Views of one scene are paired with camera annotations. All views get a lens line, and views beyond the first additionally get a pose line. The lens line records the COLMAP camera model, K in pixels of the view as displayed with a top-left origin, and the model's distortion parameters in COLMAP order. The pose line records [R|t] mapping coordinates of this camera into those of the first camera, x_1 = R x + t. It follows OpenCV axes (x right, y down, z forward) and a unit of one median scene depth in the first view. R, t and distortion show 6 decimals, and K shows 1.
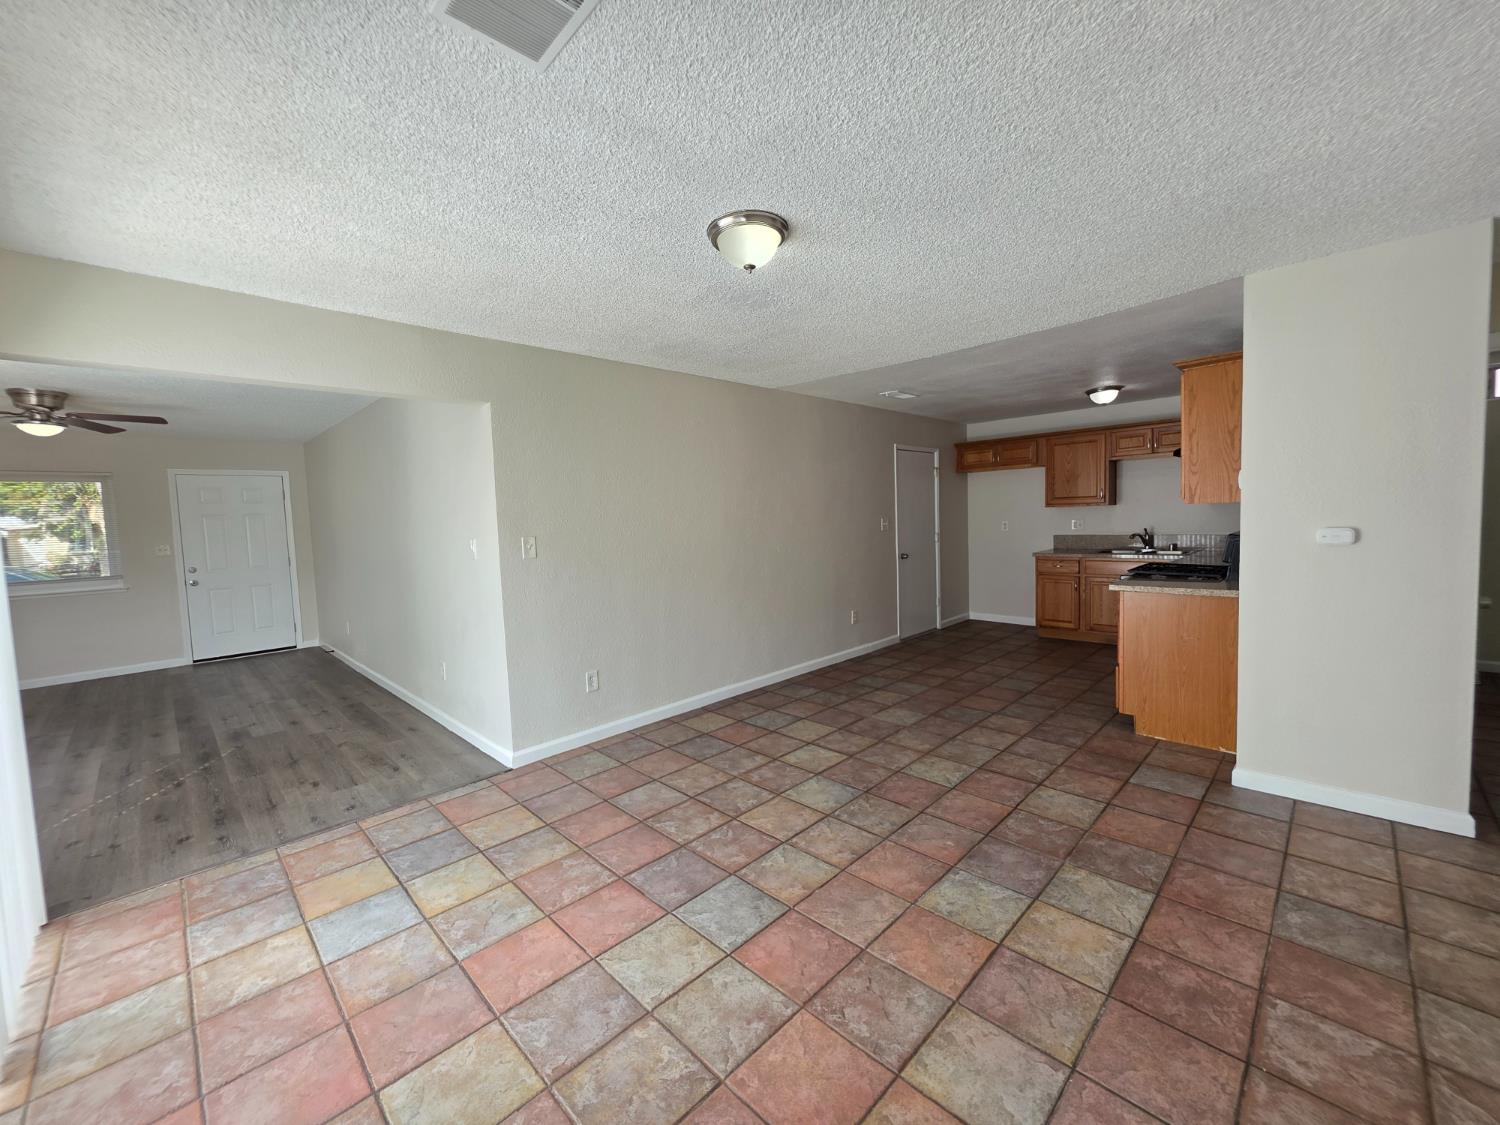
lens RADIAL K [[599.8, 0, 751.0], [0, 599.8, 555.6], [0, 0, 1]] dist [-0.001676, -0.000110]
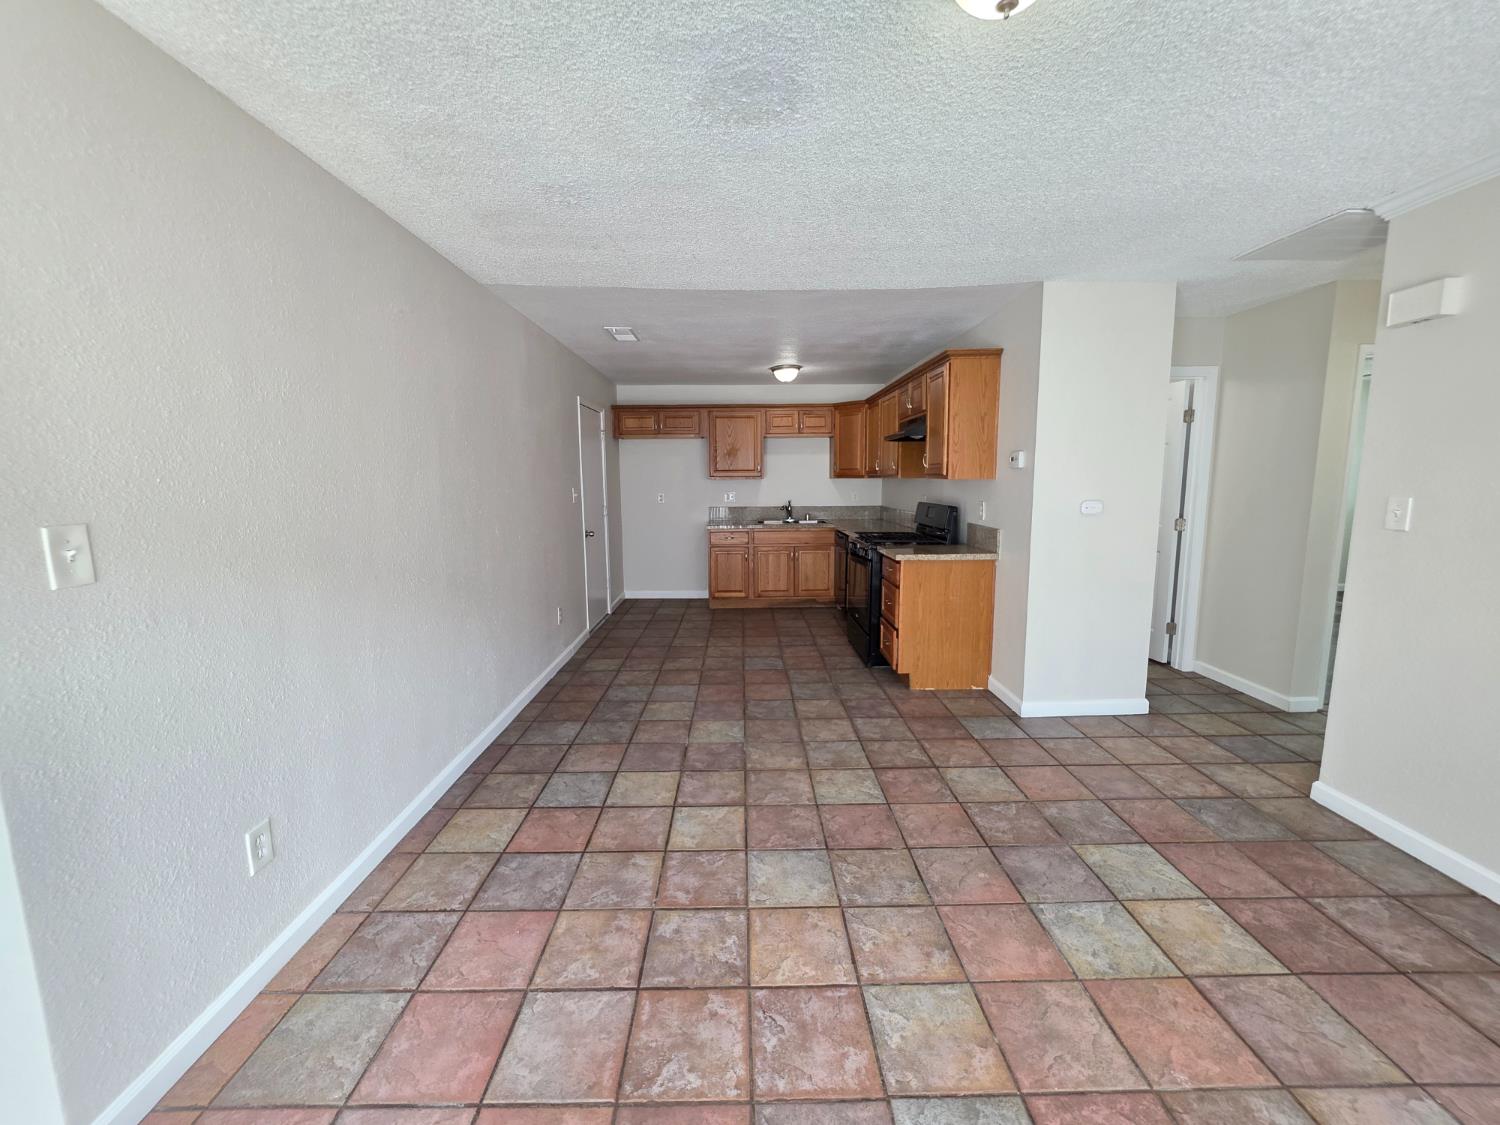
lens RADIAL K [[599.8, 0, 748.0], [0, 599.8, 553.3], [0, 0, 1]] dist [-0.001676, -0.000110]
pose [[0.698127, -0.062036, 0.713281, -0.384571], [0.031035, 0.997925, 0.056417, -0.025174], [-0.715301, -0.017249, 0.698603, 0.530656]]
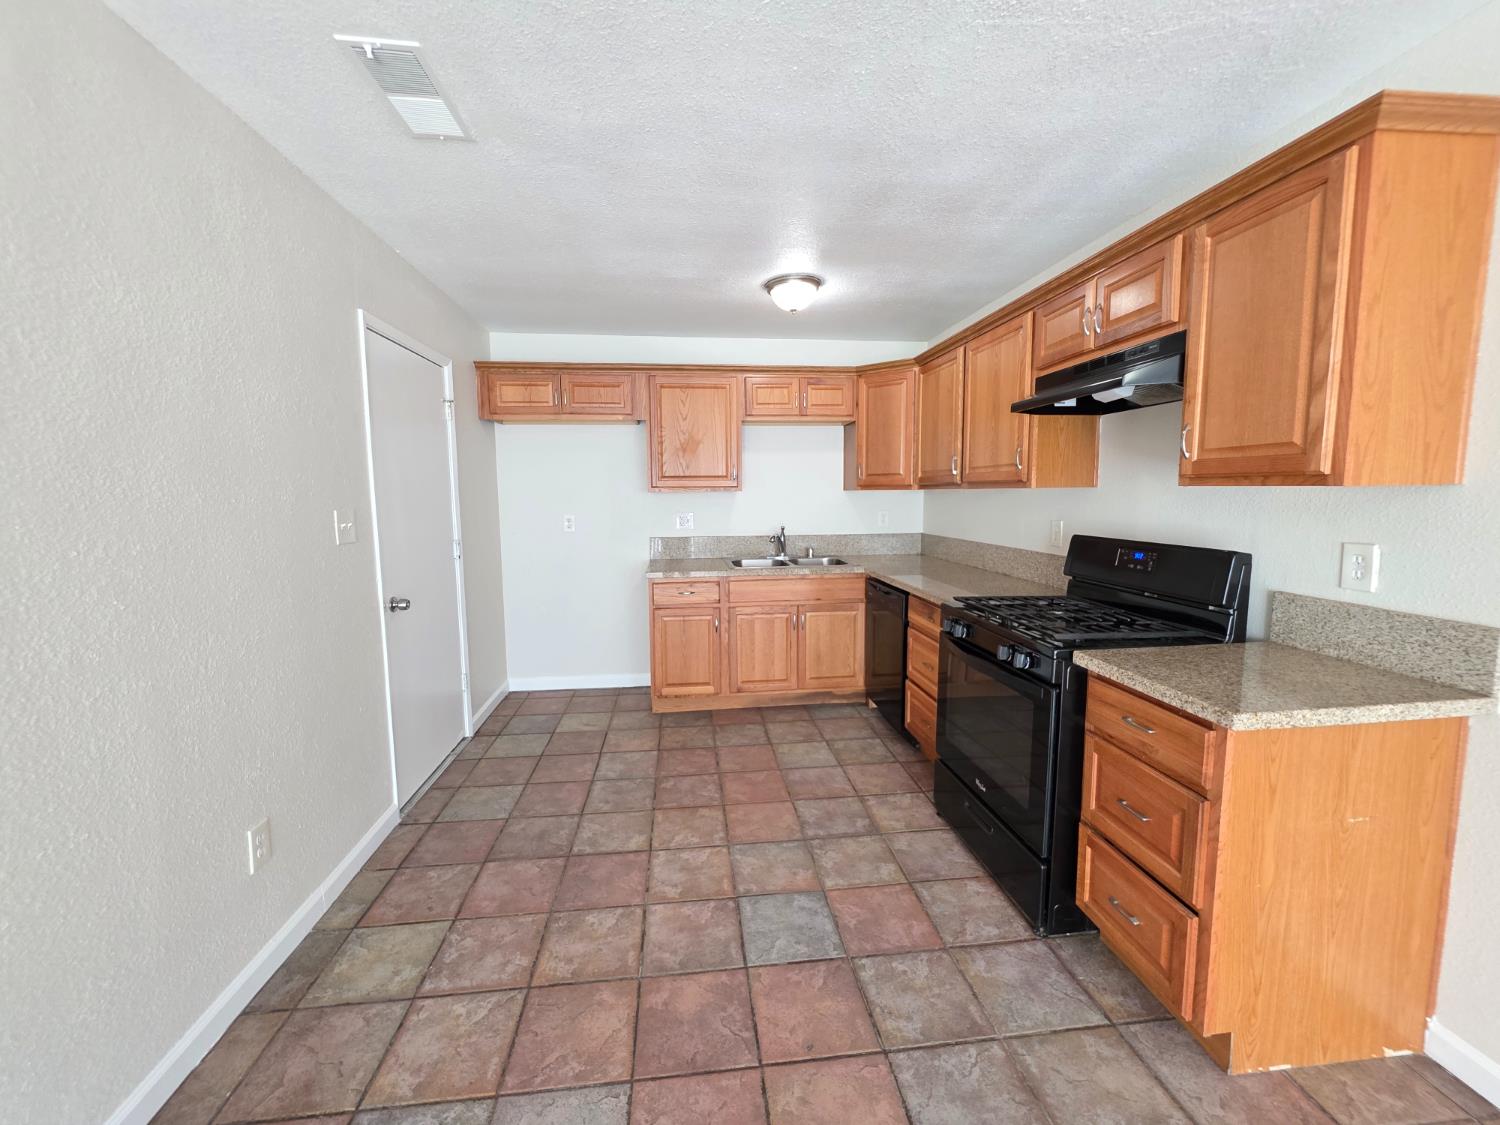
lens RADIAL K [[599.8, 0, 747.8], [0, 599.8, 552.6], [0, 0, 1]] dist [-0.001676, -0.000110]
pose [[0.622489, -0.050714, 0.780984, 0.186320], [0.038774, 0.998671, 0.033945, -0.078309], [-0.781668, 0.009151, 0.623628, 1.170167]]
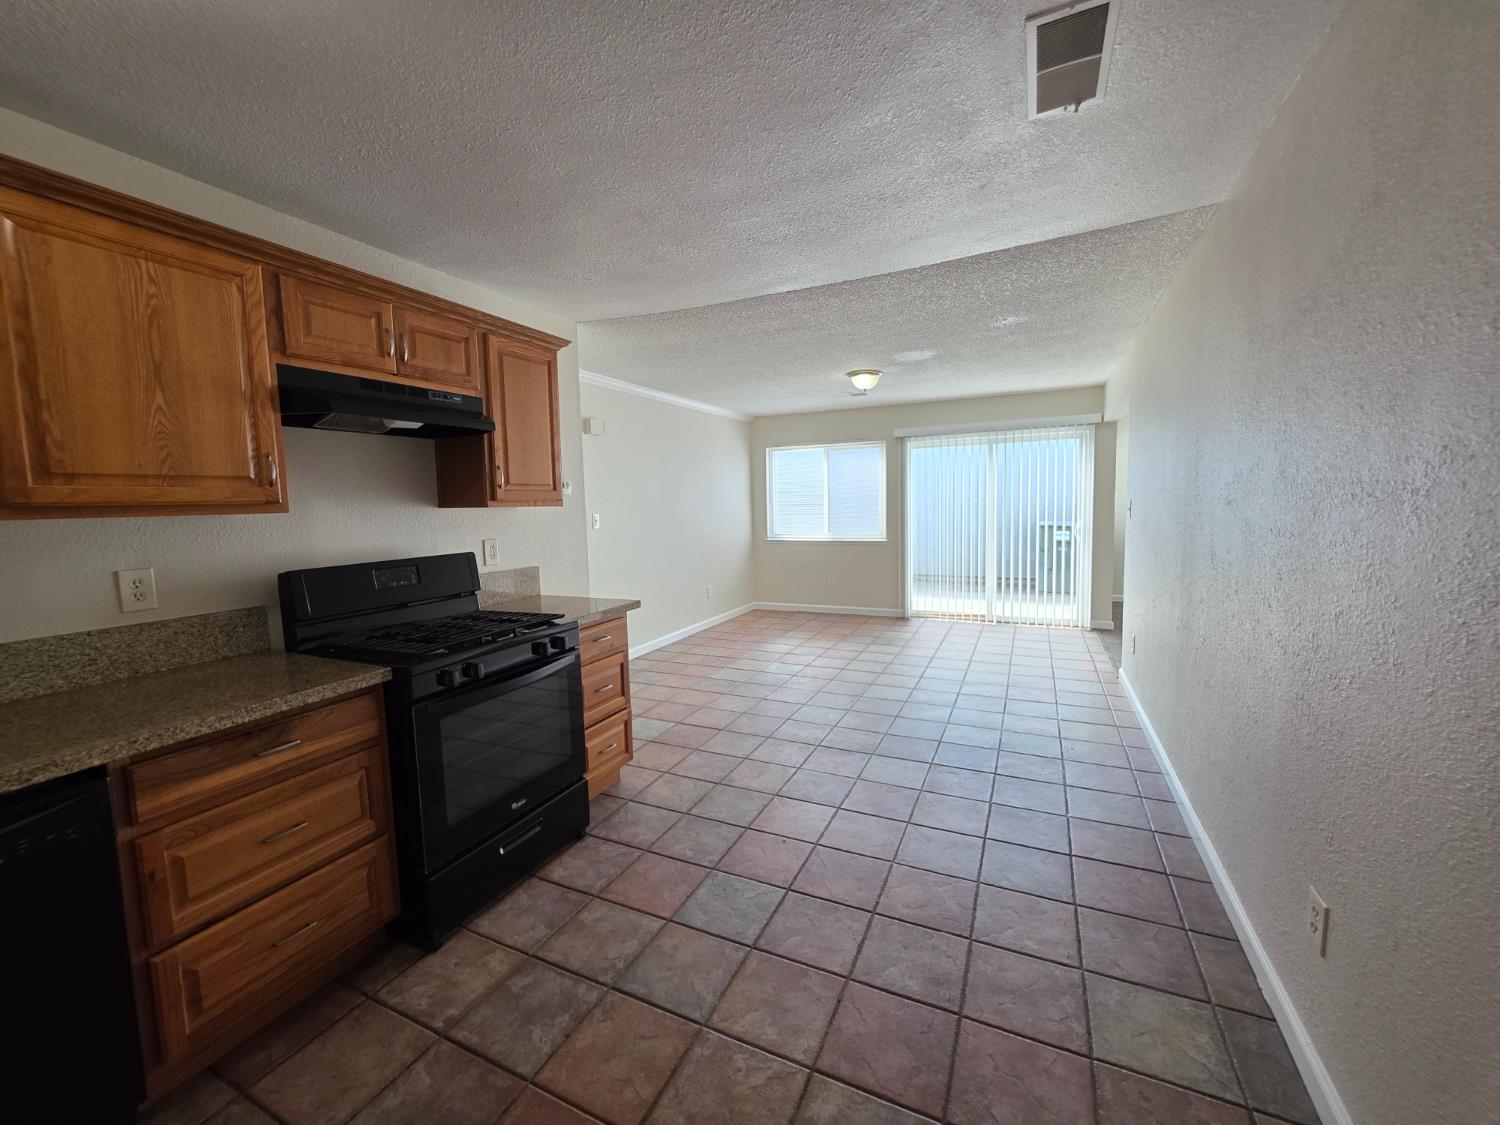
lens RADIAL K [[599.8, 0, 746.9], [0, 599.8, 551.4], [0, 0, 1]] dist [-0.001676, -0.000110]
pose [[-0.941502, 0.084062, -0.326355, 0.842786], [0.033568, 0.986967, 0.157380, -0.164948], [0.335331, 0.137219, -0.932054, 2.099572]]
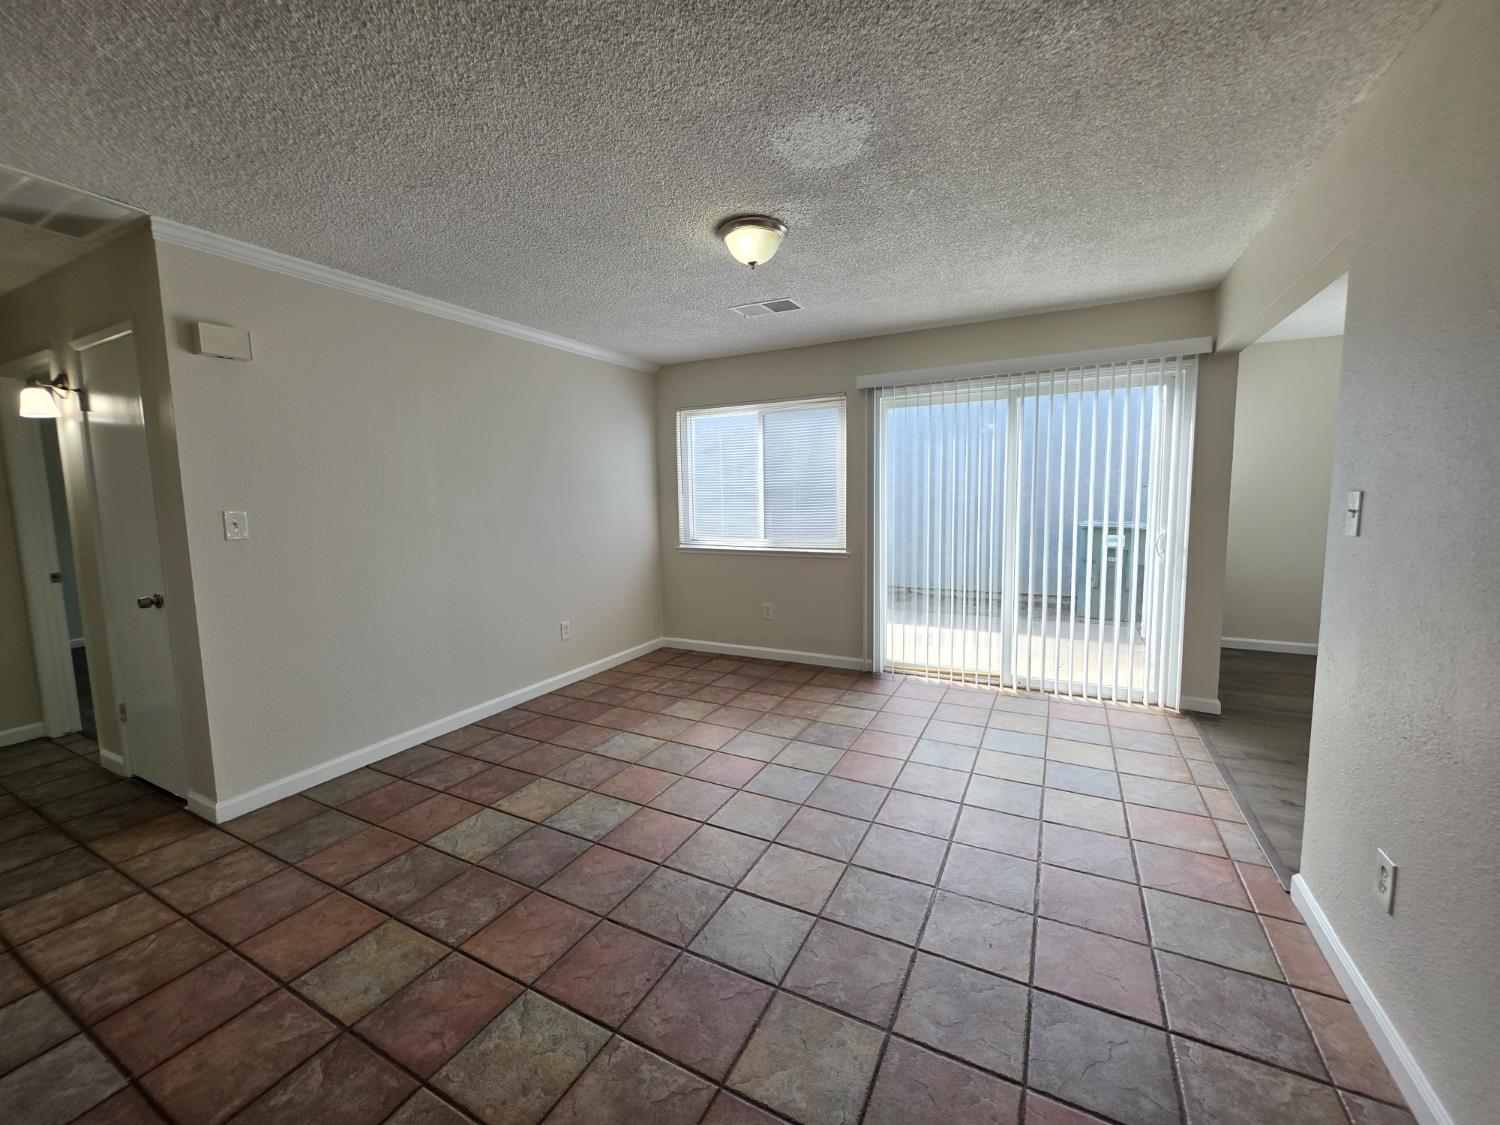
lens RADIAL K [[599.8, 0, 748.0], [0, 599.8, 553.8], [0, 0, 1]] dist [-0.001676, -0.000110]
pose [[-0.953596, 0.081495, -0.289851, 0.263268], [0.031307, 0.984293, 0.173745, -0.090491], [0.299457, 0.156608, -0.941169, 1.468963]]
